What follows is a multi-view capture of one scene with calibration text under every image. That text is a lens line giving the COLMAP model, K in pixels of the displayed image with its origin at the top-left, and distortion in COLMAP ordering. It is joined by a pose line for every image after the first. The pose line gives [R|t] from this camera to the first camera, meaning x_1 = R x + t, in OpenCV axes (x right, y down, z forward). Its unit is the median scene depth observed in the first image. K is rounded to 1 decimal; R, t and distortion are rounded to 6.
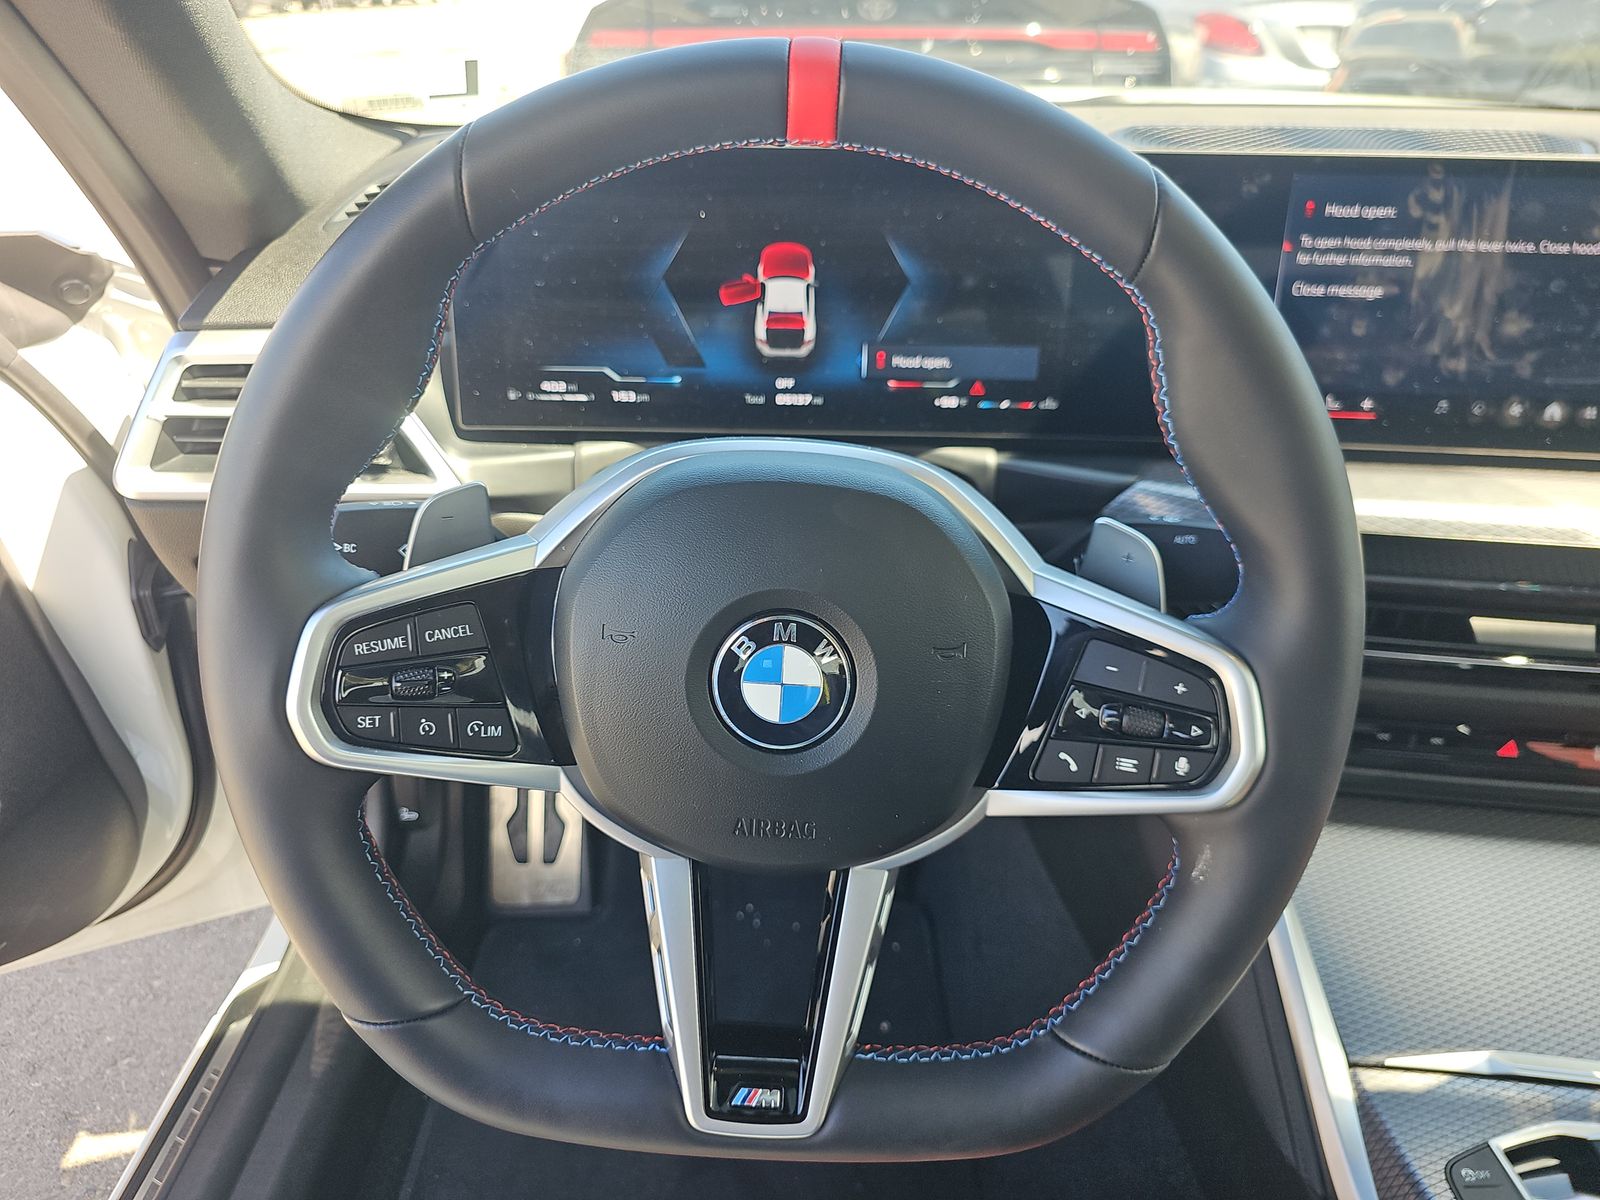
lens RADIAL K [[1080.3, 0, 788.8], [0, 1080.3, 597.3], [0, 0, 1]] dist [0.016190, -0.032887]
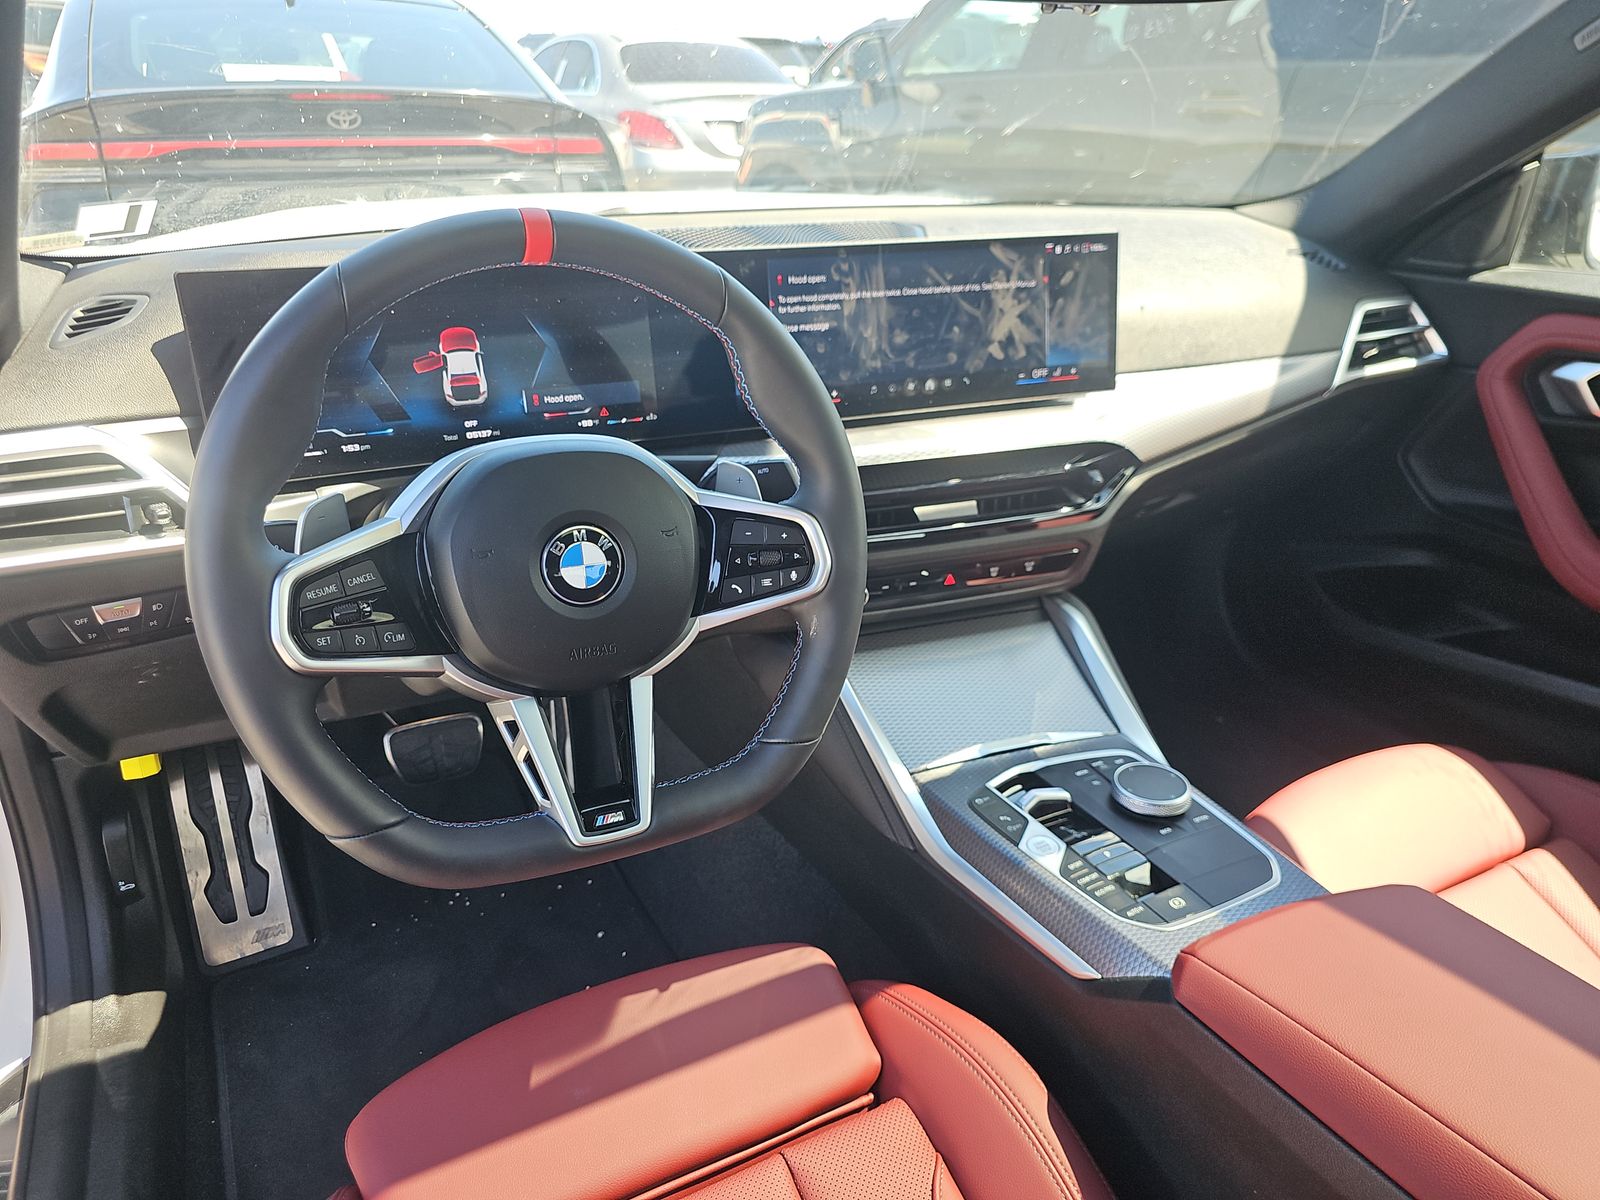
lens RADIAL K [[1080.3, 0, 785.2], [0, 1080.3, 610.7], [0, 0, 1]] dist [0.016190, -0.032887]
pose [[0.891656, -0.190201, 0.410820, -0.286393], [0.212705, 0.977072, -0.009297, 0.152291], [-0.399632, 0.095673, 0.911669, -0.462927]]
